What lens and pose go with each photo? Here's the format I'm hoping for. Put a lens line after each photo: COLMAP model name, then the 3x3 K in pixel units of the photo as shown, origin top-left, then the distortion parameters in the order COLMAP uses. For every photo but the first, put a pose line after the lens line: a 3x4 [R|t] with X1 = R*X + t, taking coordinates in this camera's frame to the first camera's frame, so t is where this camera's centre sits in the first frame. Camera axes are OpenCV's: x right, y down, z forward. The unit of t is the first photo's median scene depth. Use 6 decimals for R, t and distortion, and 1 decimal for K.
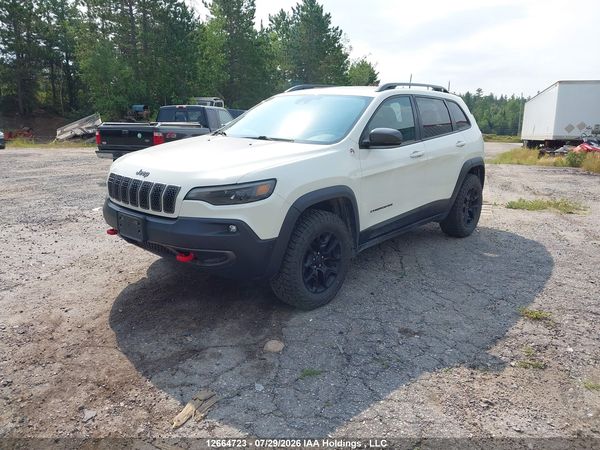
lens RADIAL K [[476.0, 0, 295.5], [0, 476.0, 223.5], [0, 0, 1]] dist [0.024650, -0.019132]
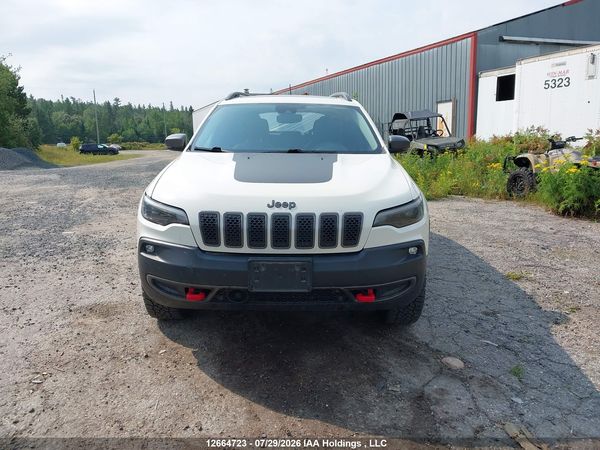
lens RADIAL K [[476.0, 0, 296.9], [0, 476.0, 223.7], [0, 0, 1]] dist [0.024650, -0.019132]
pose [[0.752044, -0.152482, 0.641232, -0.747309], [0.163981, 0.985567, 0.042045, -0.097170], [-0.638388, 0.073530, 0.766194, 0.386659]]
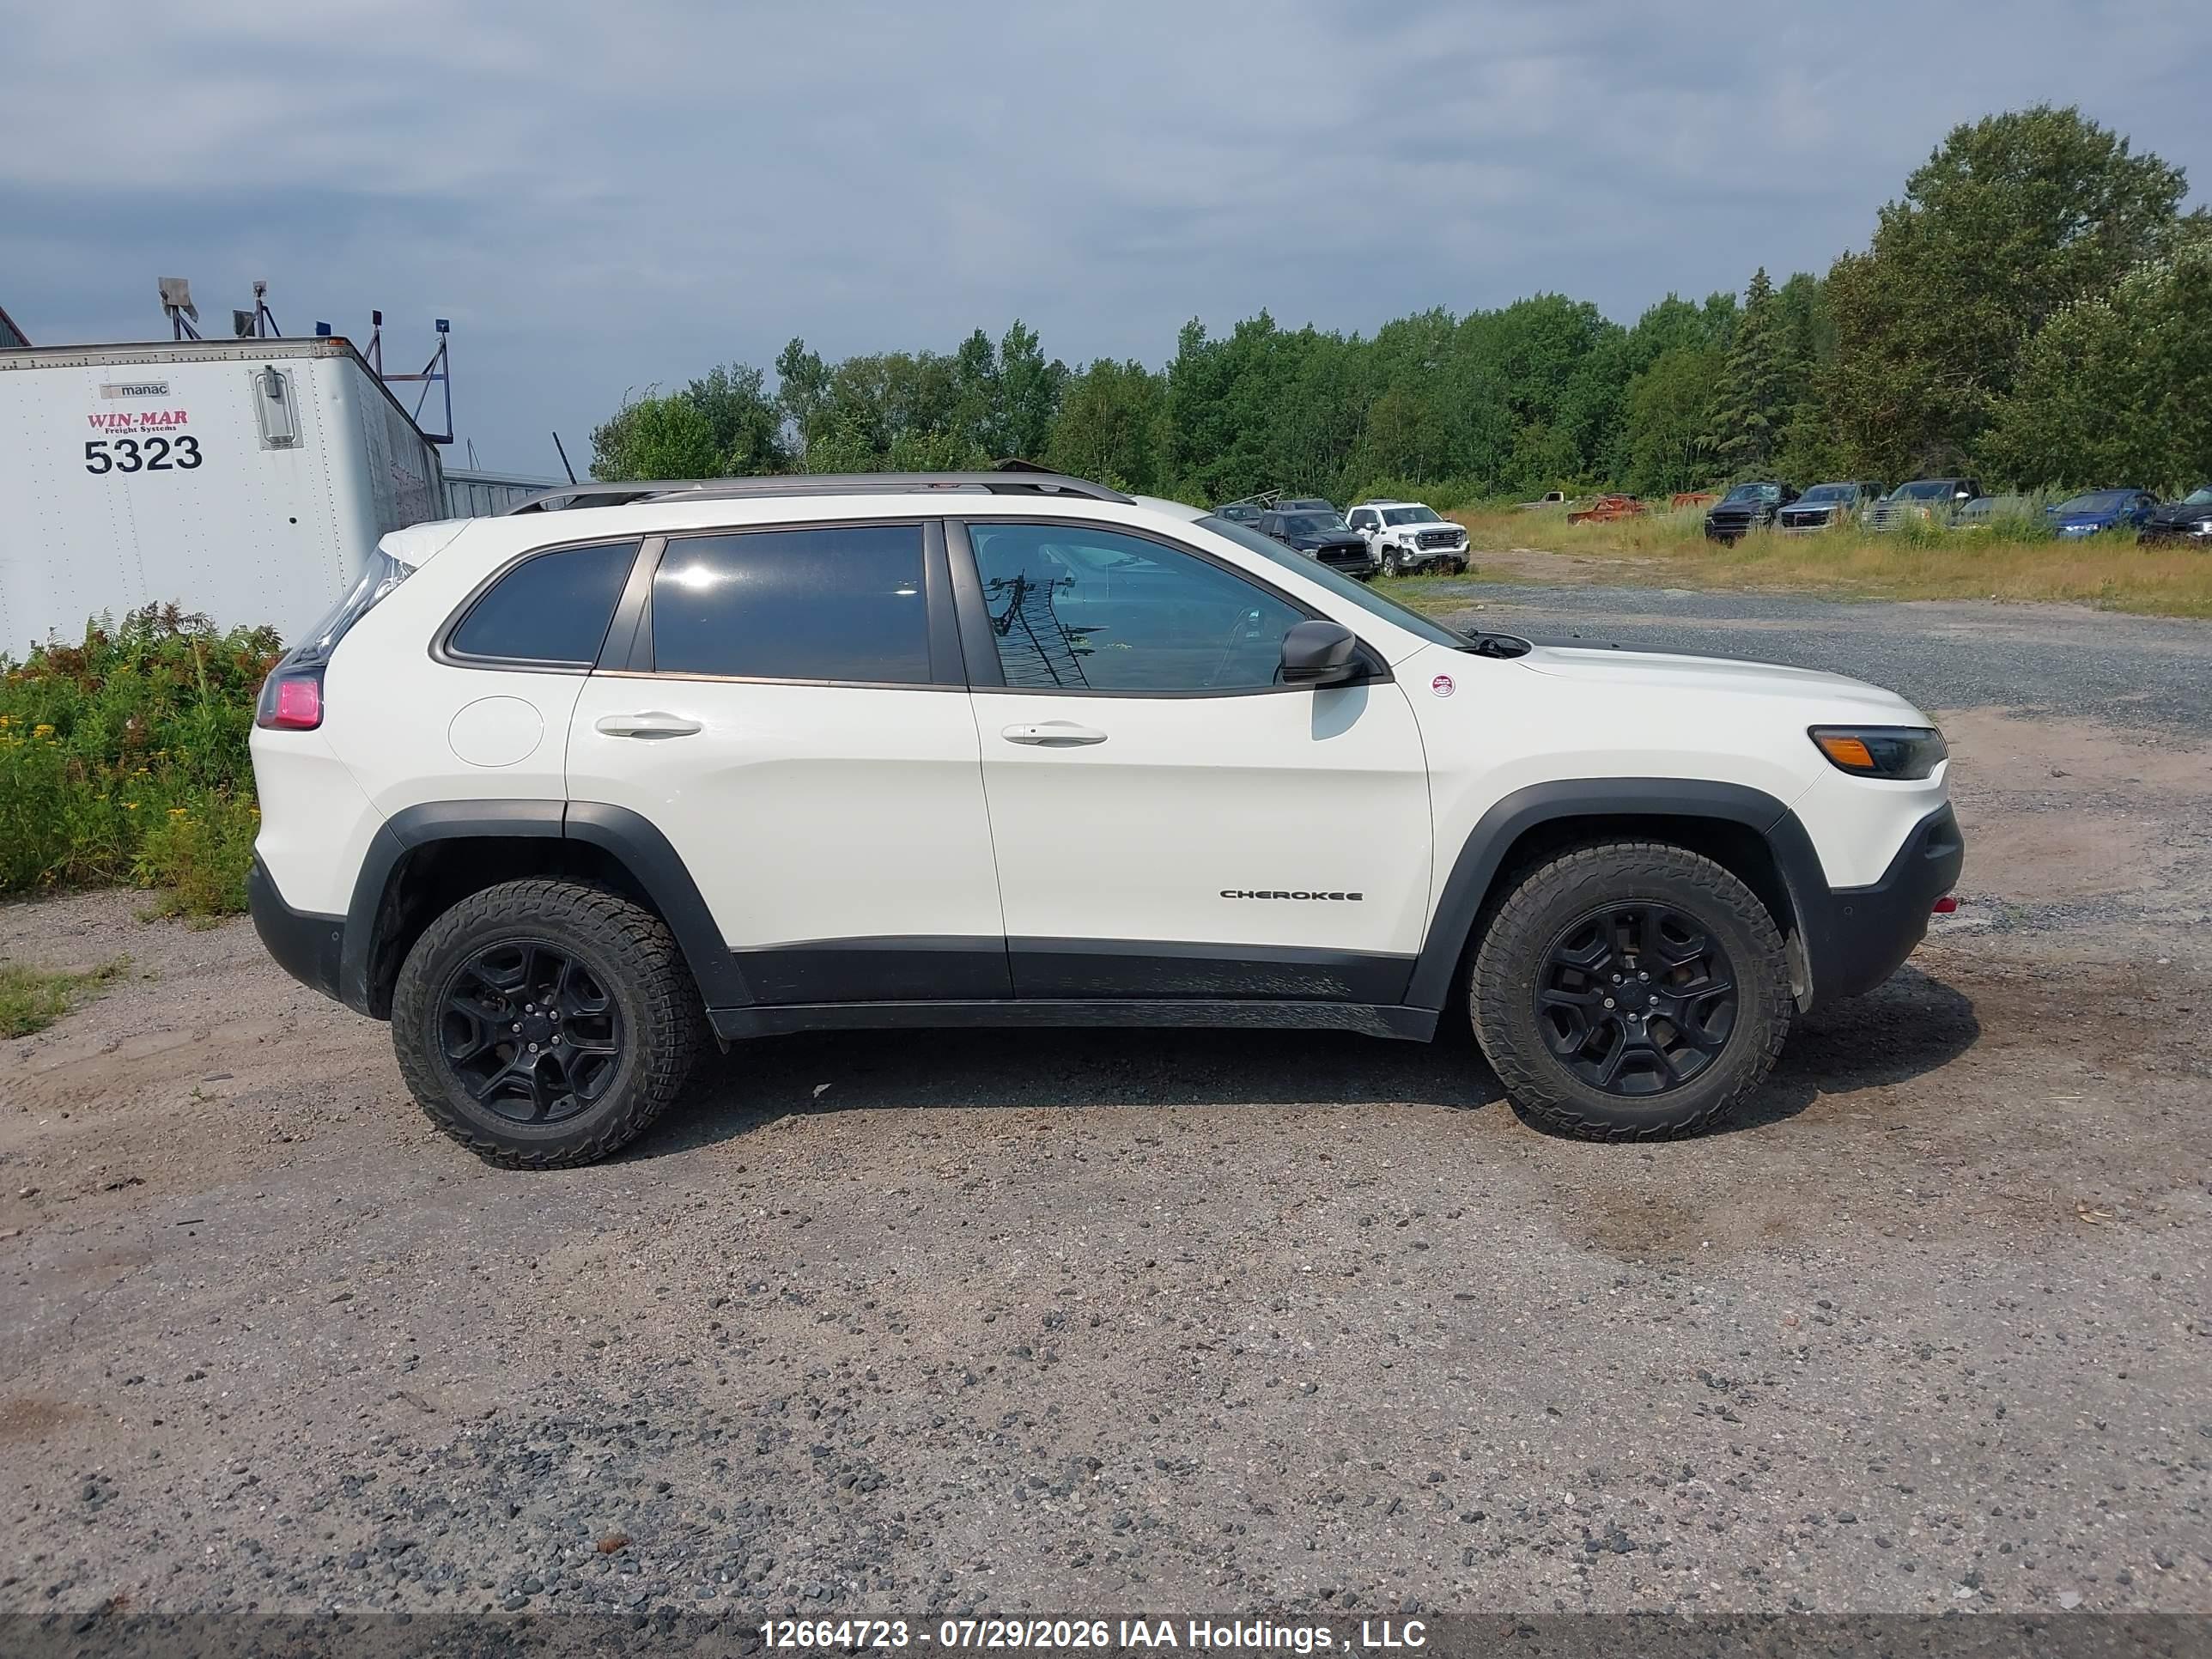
lens RADIAL K [[1754.8, 0, 1104.2], [0, 1754.8, 832.3], [0, 0, 1]] dist [0.024650, -0.019132]
pose [[-0.617999, -0.124444, 0.776267, -1.046311], [0.212693, 0.924107, 0.317472, -0.589404], [-0.756862, 0.361304, -0.544628, 2.263421]]
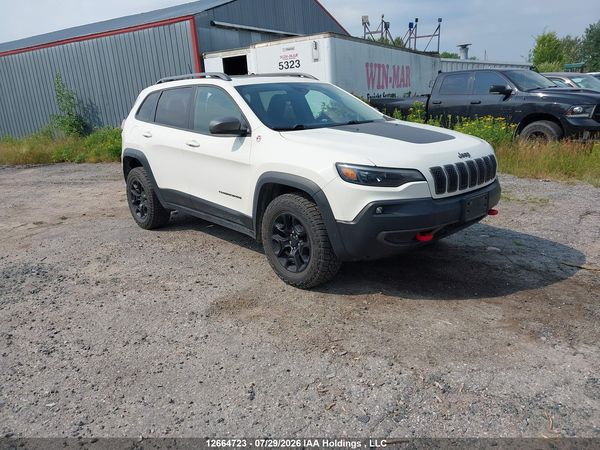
lens RADIAL K [[476.0, 0, 297.2], [0, 476.0, 224.2], [0, 0, 1]] dist [0.024650, -0.019132]
pose [[0.115404, -0.282414, 0.952326, -1.324305], [0.276276, 0.930028, 0.242322, -0.302943], [-0.954124, 0.235140, 0.185353, 1.139118]]
